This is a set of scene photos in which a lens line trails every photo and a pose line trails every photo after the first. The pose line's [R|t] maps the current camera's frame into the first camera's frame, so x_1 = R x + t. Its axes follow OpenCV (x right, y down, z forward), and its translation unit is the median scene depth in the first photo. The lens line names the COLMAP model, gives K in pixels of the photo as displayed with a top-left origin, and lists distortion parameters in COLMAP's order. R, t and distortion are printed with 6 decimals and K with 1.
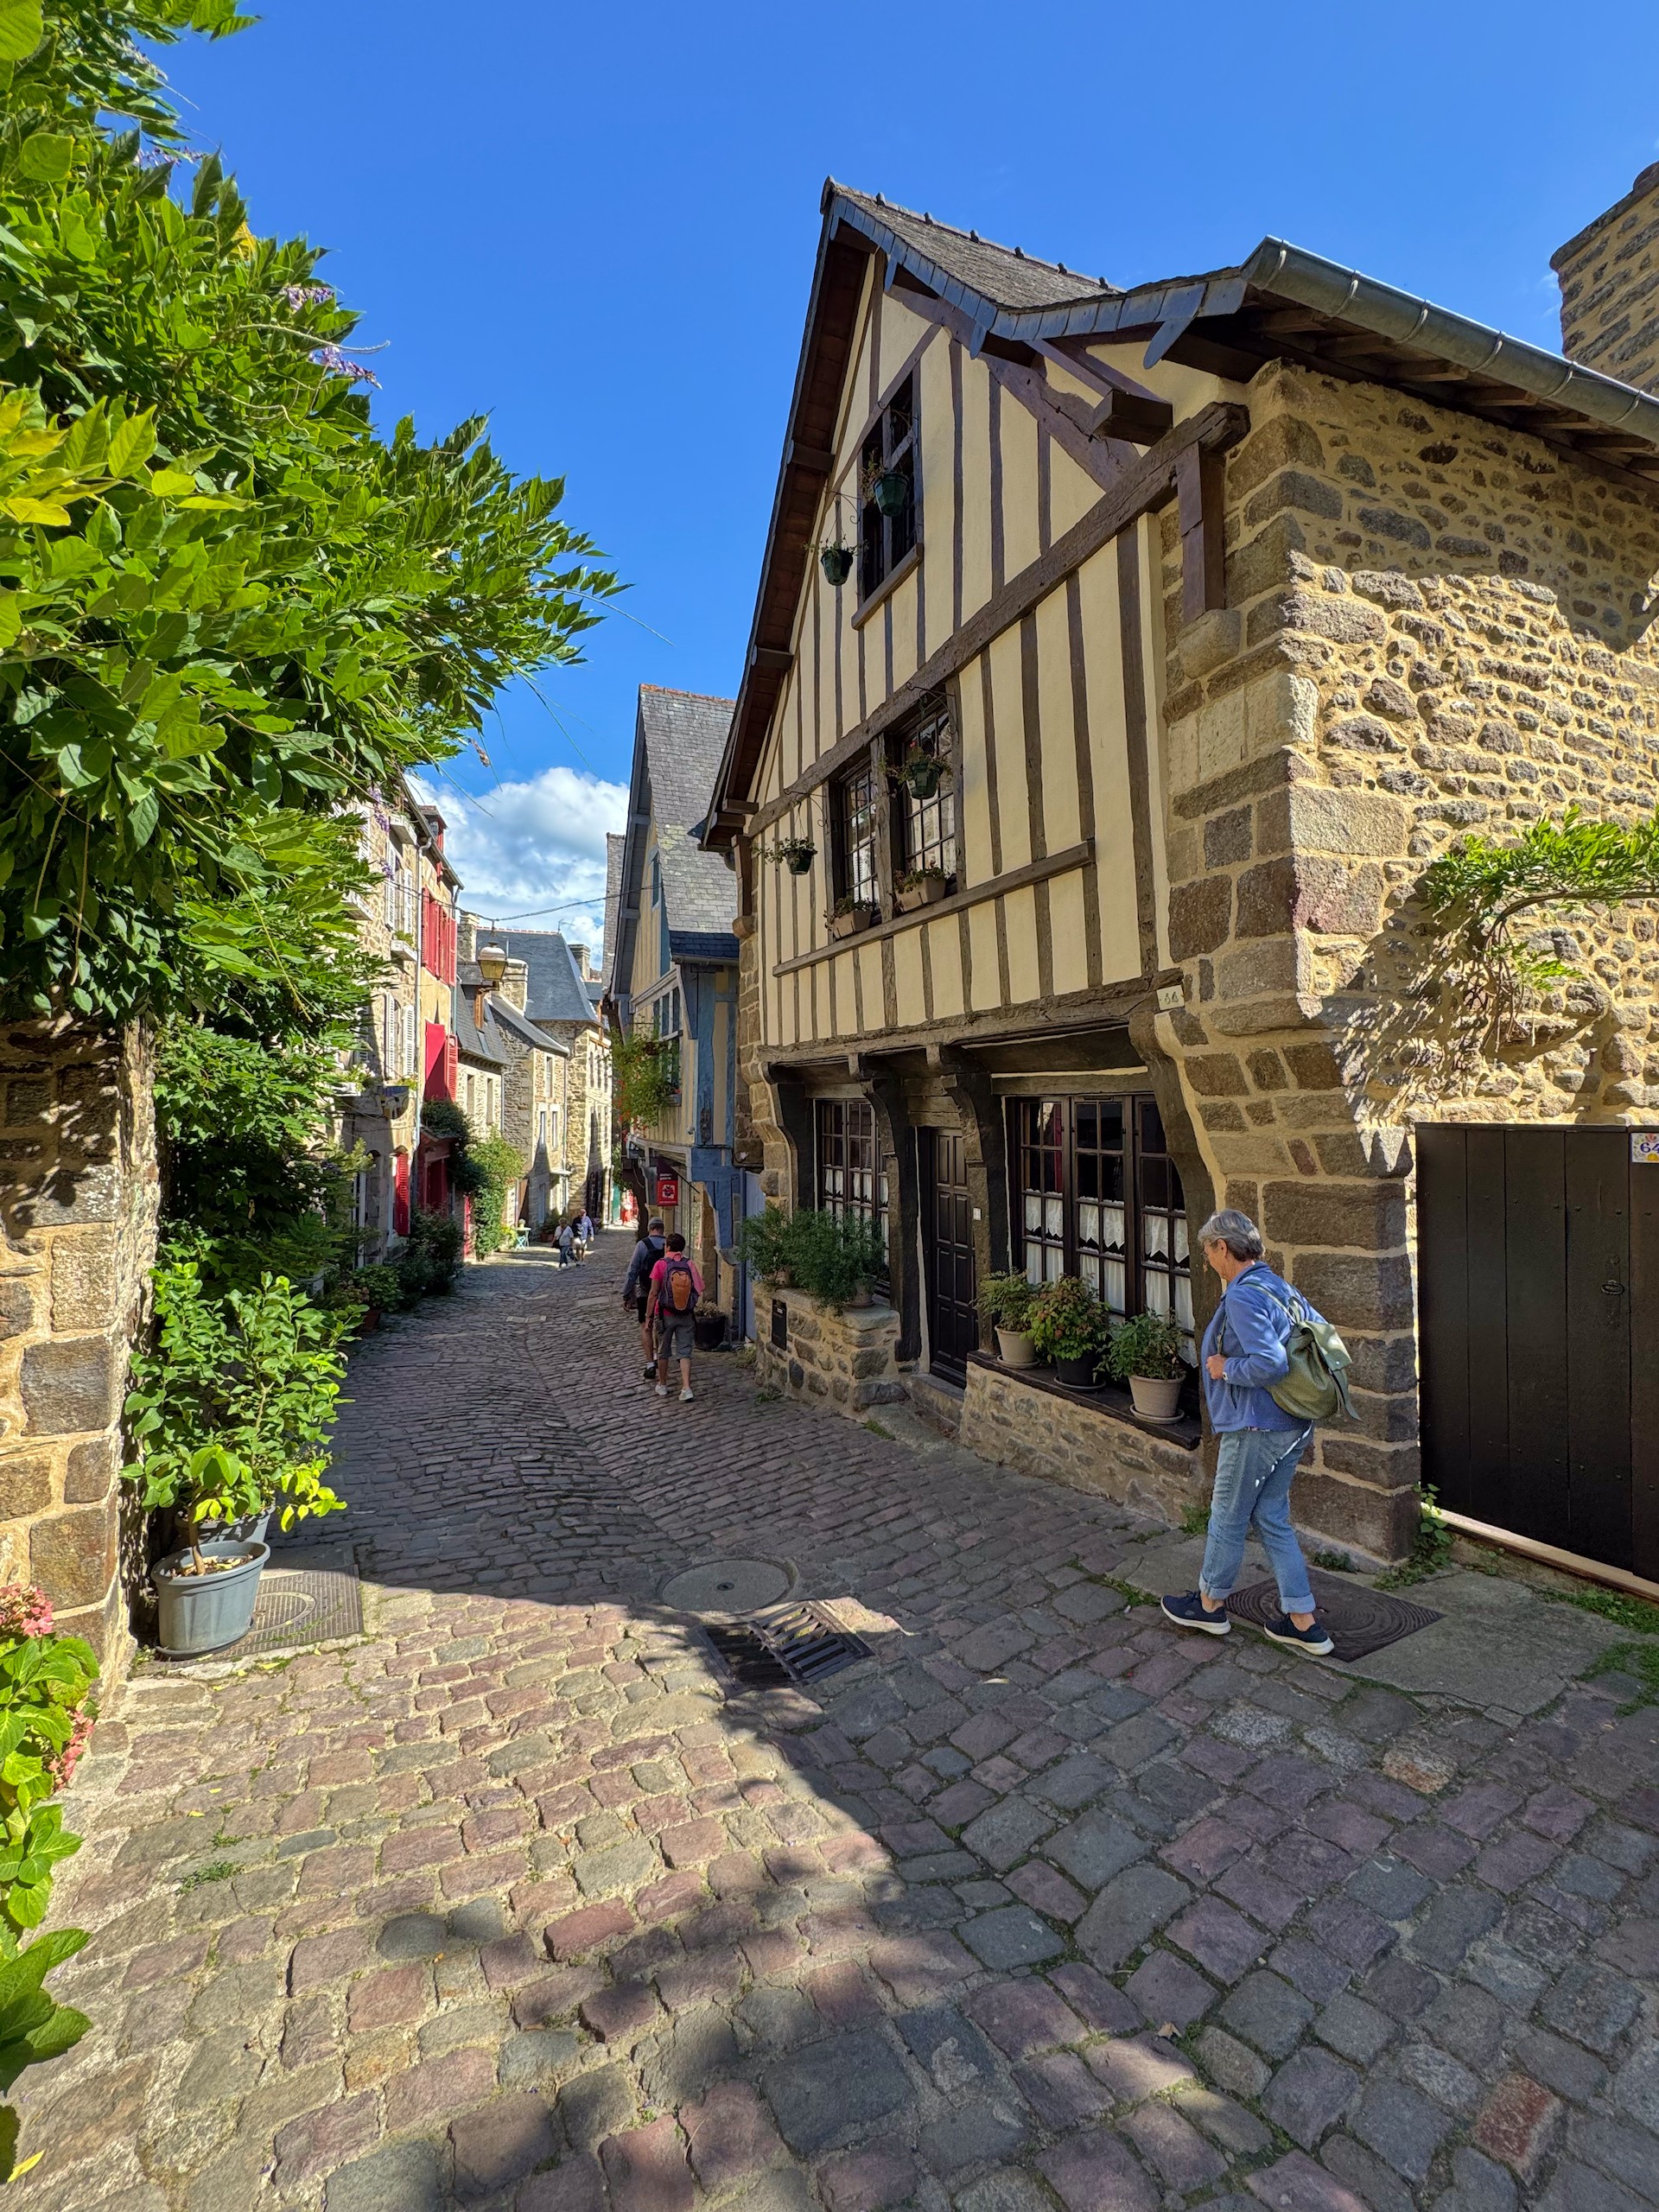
lens RADIAL K [[894.6, 0, 819.4], [0, 894.6, 1107.9], [0, 0, 1]] dist [0.003325, 0.000404]
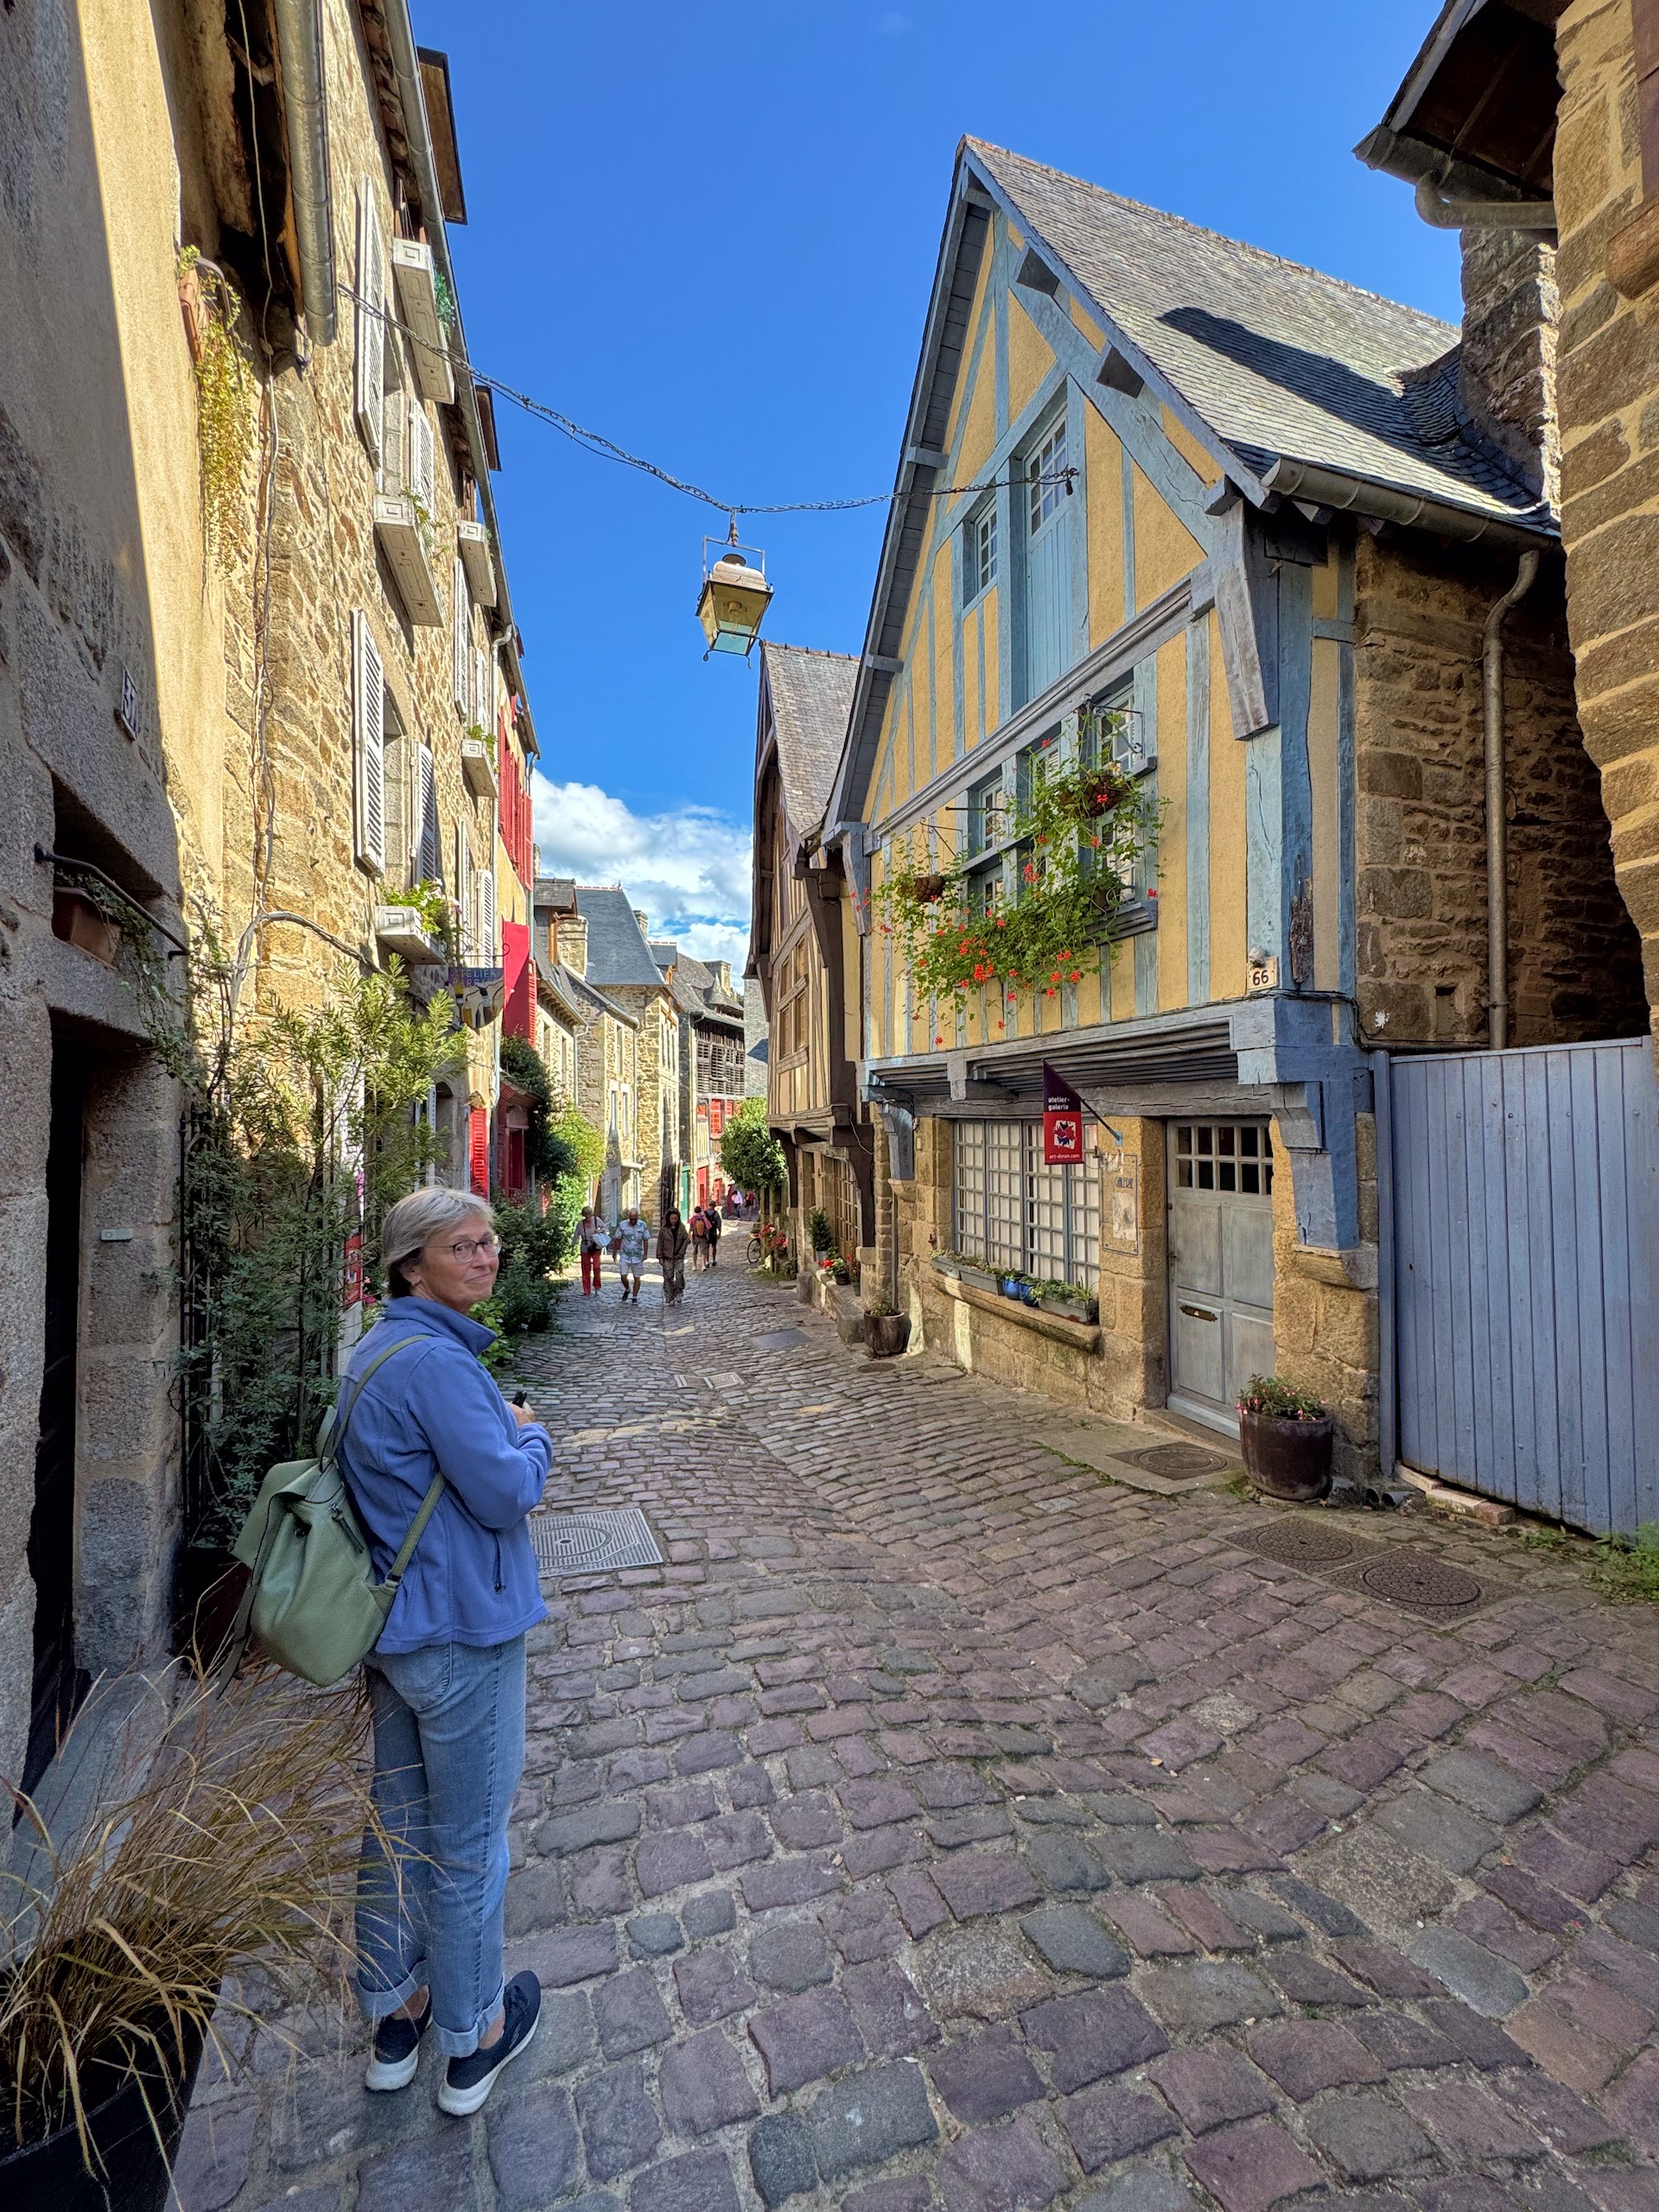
lens RADIAL K [[894.6, 0, 830.0], [0, 894.6, 1106.9], [0, 0, 1]] dist [0.003325, 0.000404]
pose [[0.999817, -0.014867, -0.012002, -0.715909], [0.014773, 0.999860, -0.007848, 0.199867], [0.012117, 0.007669, 0.999897, 1.272107]]
